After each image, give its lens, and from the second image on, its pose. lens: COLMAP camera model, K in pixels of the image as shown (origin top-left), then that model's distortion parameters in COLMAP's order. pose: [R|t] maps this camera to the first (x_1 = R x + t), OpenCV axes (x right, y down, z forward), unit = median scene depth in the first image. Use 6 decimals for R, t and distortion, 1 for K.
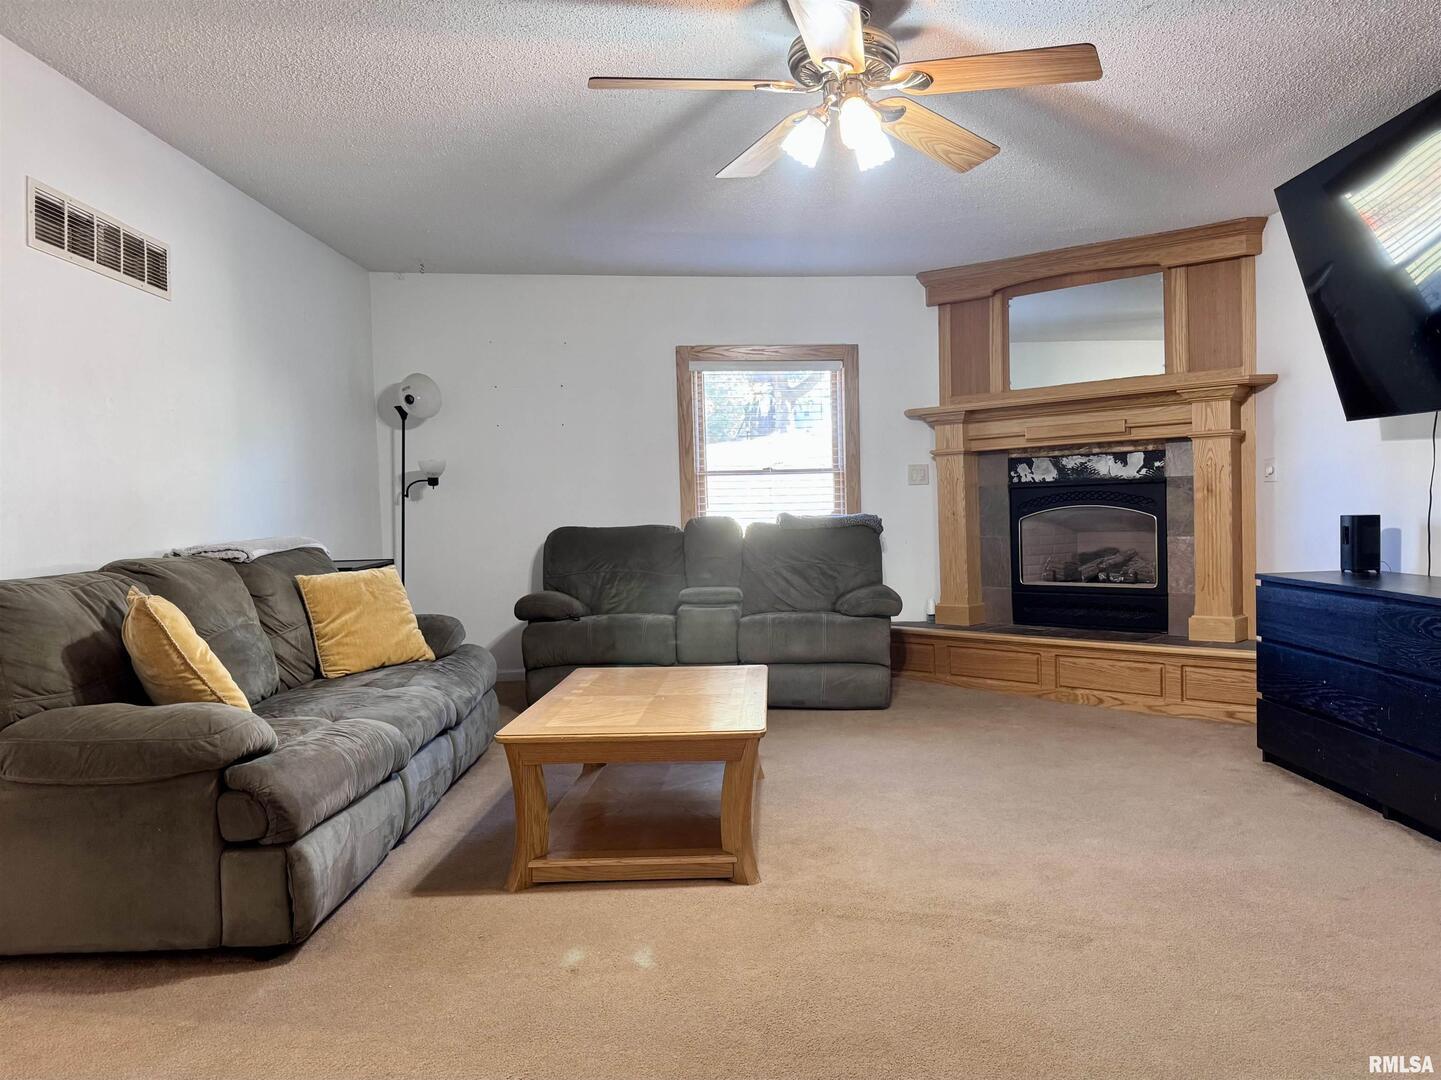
lens RADIAL K [[1057.0, 0, 720.5], [0, 1057.0, 540.0], [0, 0, 1]] dist [0.144812, -0.234527]
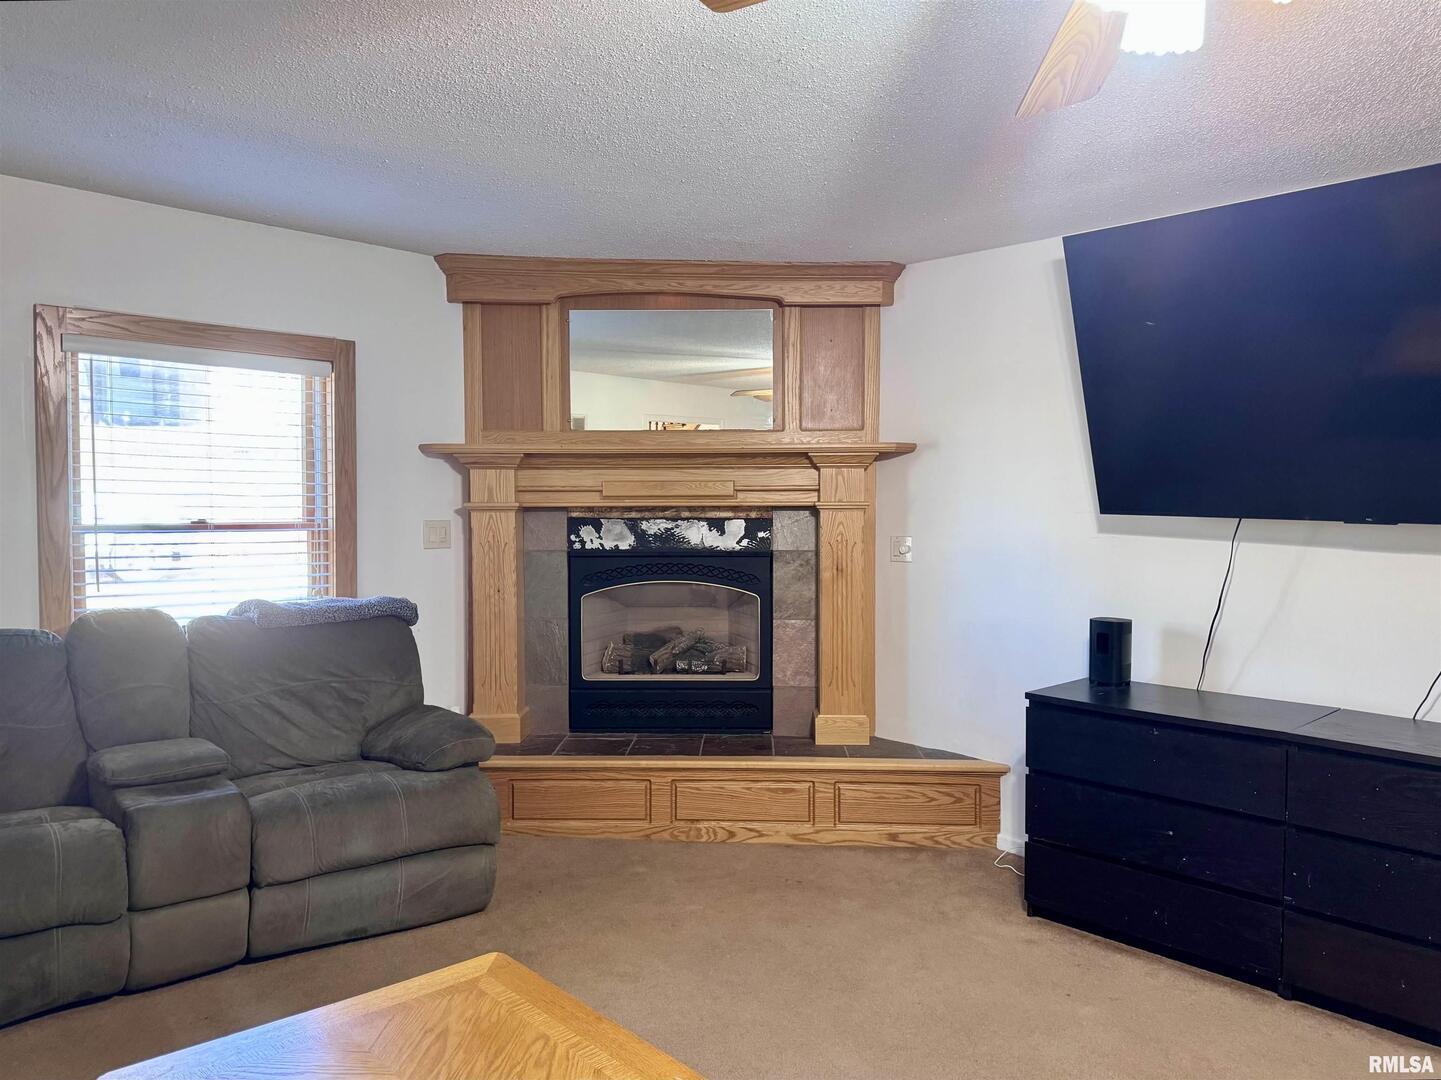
lens RADIAL K [[1057.0, 0, 720.5], [0, 1057.0, 540.0], [0, 0, 1]] dist [0.144812, -0.234527]
pose [[0.753453, -0.001175, 0.657501, -0.156315], [0.006587, 0.999962, -0.005761, -0.057794], [-0.657469, 0.008672, 0.753432, 0.367897]]
